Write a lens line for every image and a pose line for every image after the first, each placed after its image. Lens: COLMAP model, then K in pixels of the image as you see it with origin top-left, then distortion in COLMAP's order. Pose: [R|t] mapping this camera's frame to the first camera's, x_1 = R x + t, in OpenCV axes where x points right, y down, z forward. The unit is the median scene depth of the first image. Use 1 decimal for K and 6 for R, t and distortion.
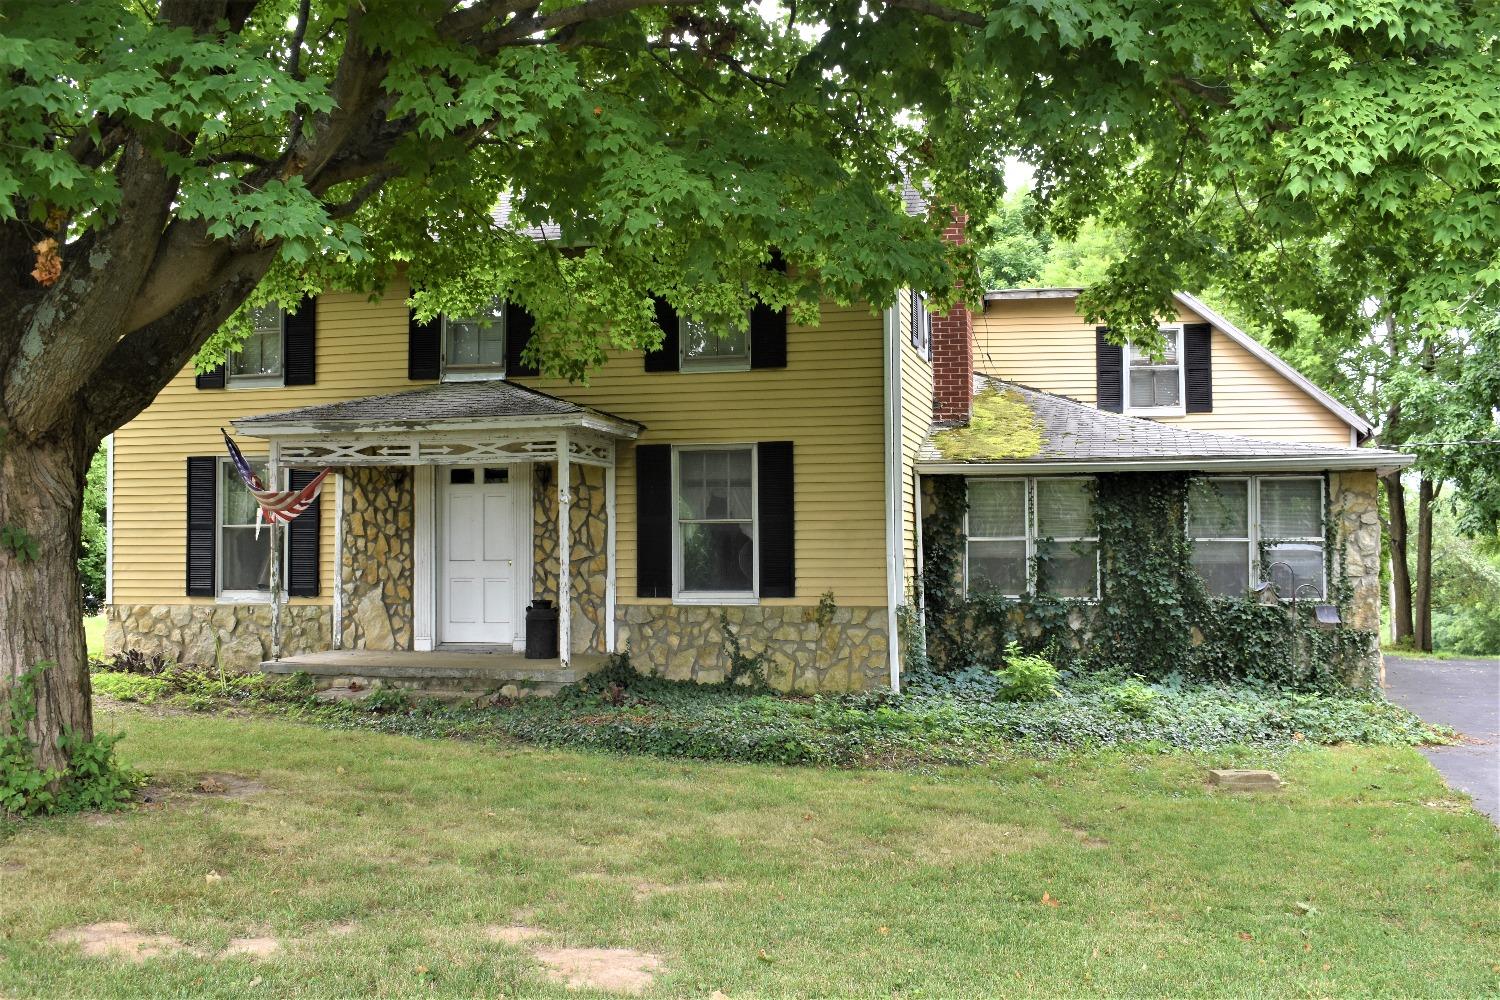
lens RADIAL K [[1529.2, 0, 750.0], [0, 1529.2, 500.0], [0, 0, 1]] dist [-0.015867, -0.002410]
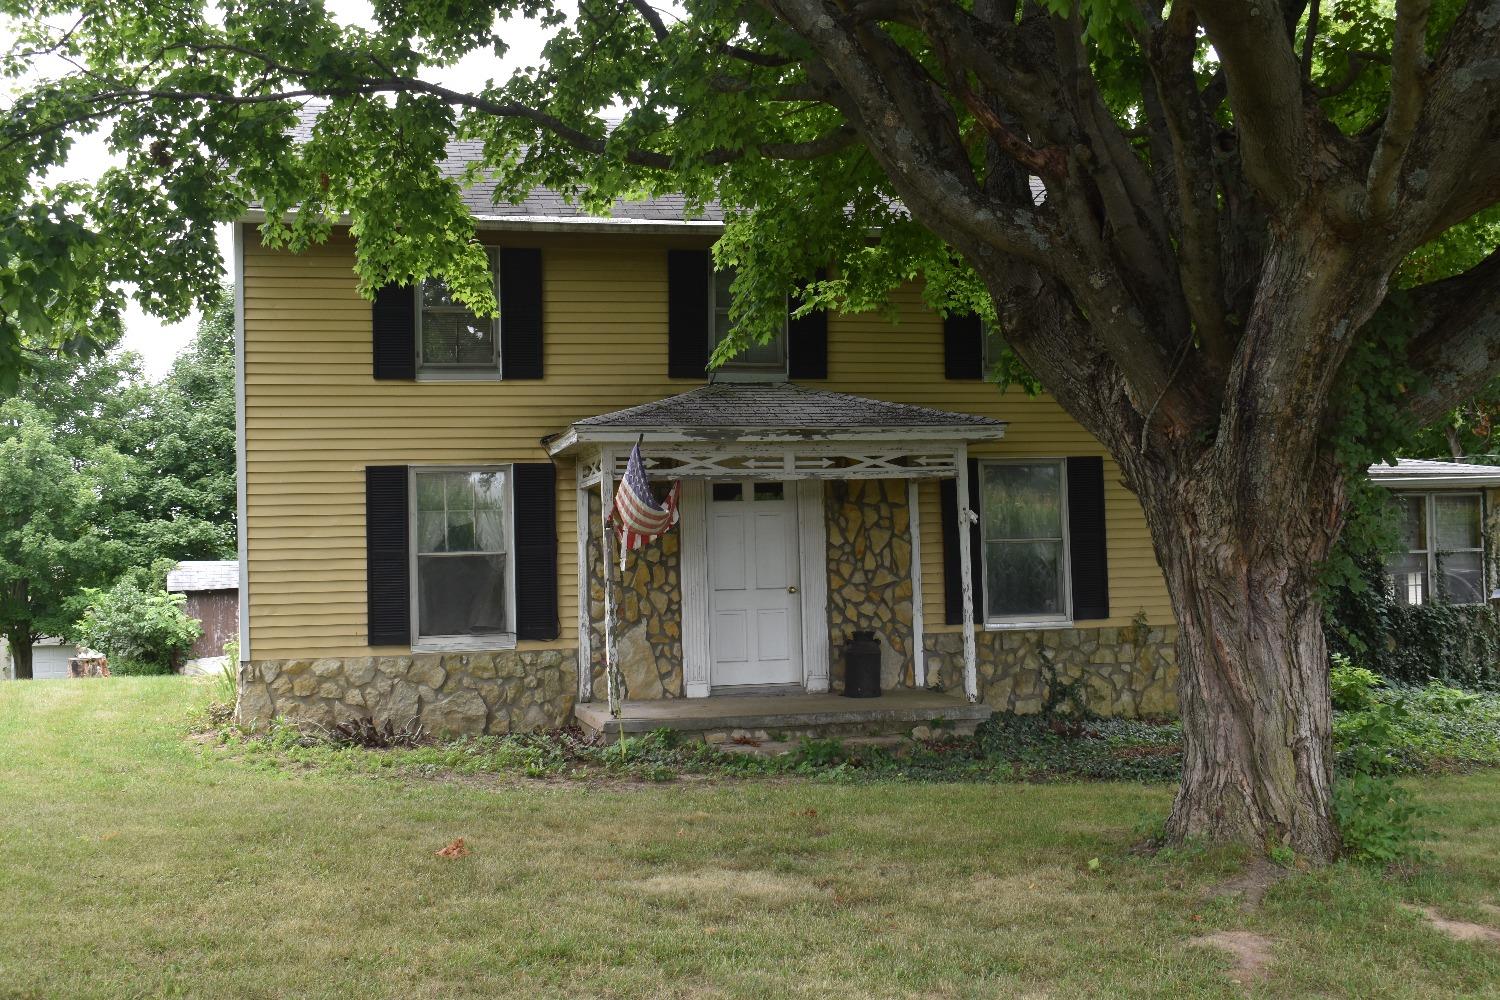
lens RADIAL K [[1771.6, 0, 750.0], [0, 1771.6, 500.0], [0, 0, 1]] dist [-0.016151, 0.014705]
pose [[0.877712, -0.001907, 0.479185, -0.679754], [0.004546, 0.999980, -0.004348, -0.006845], [-0.479167, 0.005994, 0.877703, 0.124659]]
